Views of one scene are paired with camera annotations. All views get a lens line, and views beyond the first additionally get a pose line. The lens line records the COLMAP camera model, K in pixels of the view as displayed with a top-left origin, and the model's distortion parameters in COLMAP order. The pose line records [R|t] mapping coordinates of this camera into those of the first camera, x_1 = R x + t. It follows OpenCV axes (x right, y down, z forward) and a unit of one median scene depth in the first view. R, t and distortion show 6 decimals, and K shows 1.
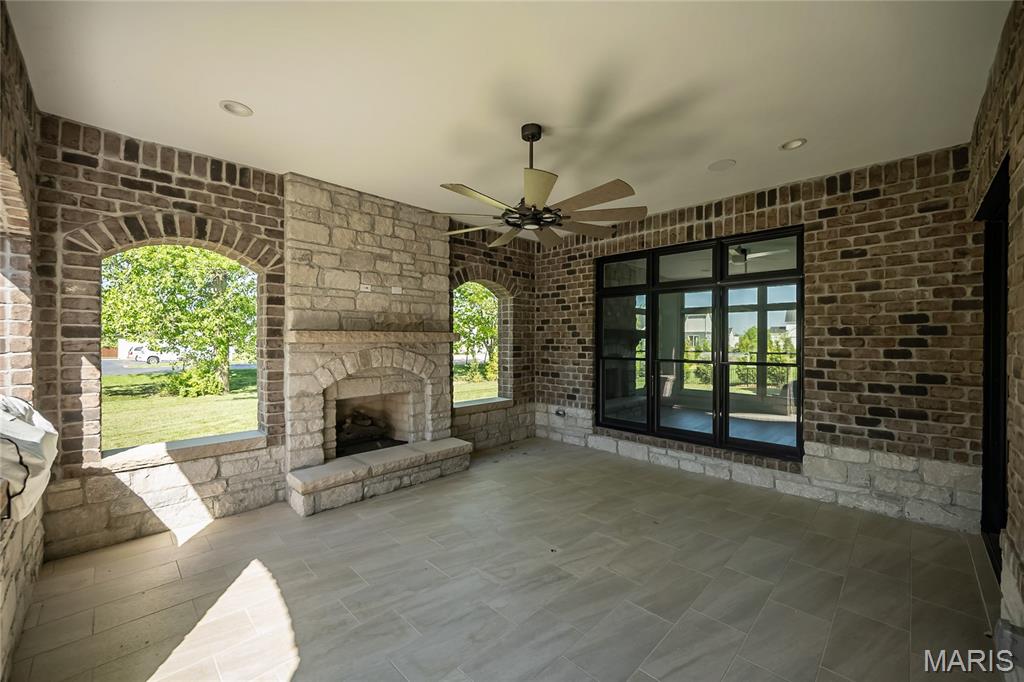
lens RADIAL K [[406.5, 0, 513.6], [0, 406.5, 341.7], [0, 0, 1]] dist [-0.003018, 0.000259]
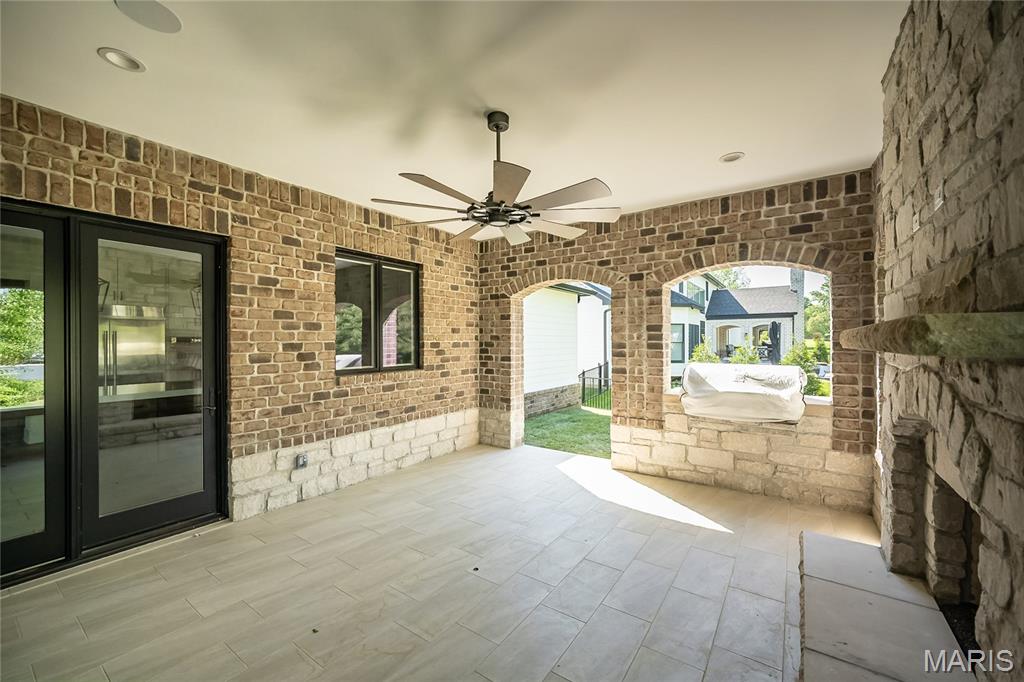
lens RADIAL K [[406.5, 0, 516.7], [0, 406.5, 339.3], [0, 0, 1]] dist [-0.003018, 0.000259]
pose [[-0.985892, 0.003187, -0.167352, 0.108470], [0.003167, 0.999995, 0.000388, -0.013357], [0.167353, -0.000147, -0.985897, 1.336069]]
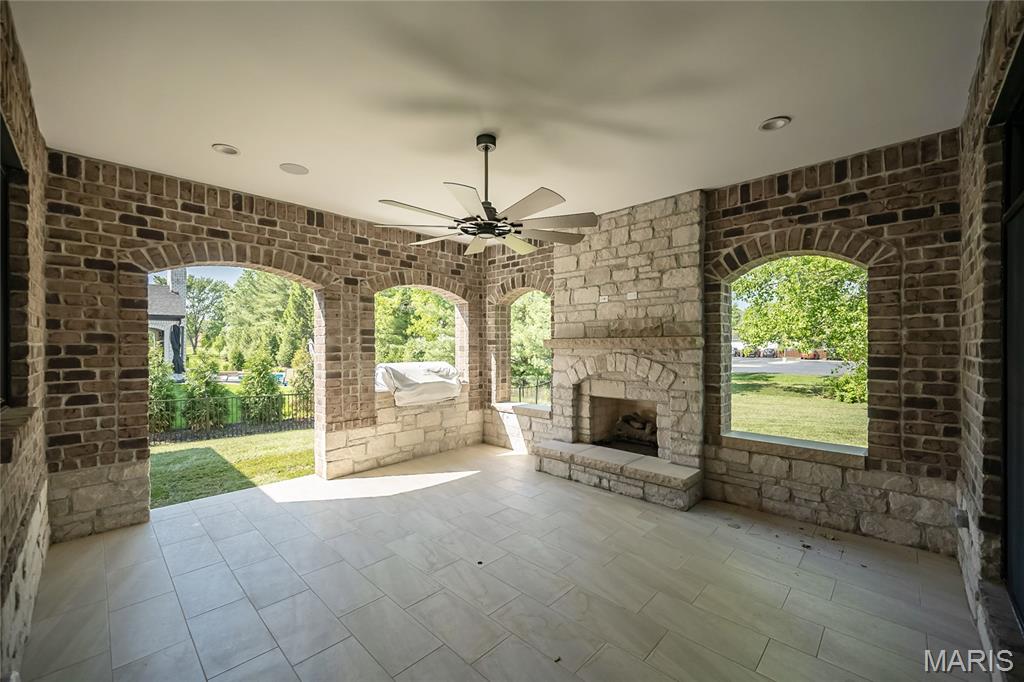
lens RADIAL K [[406.5, 0, 512.4], [0, 406.5, 344.6], [0, 0, 1]] dist [-0.003018, 0.000259]
pose [[0.011315, -0.000806, -0.999936, 0.734353], [-0.001358, 0.999999, -0.000821, -0.006308], [0.999935, 0.001368, 0.011314, 0.729003]]
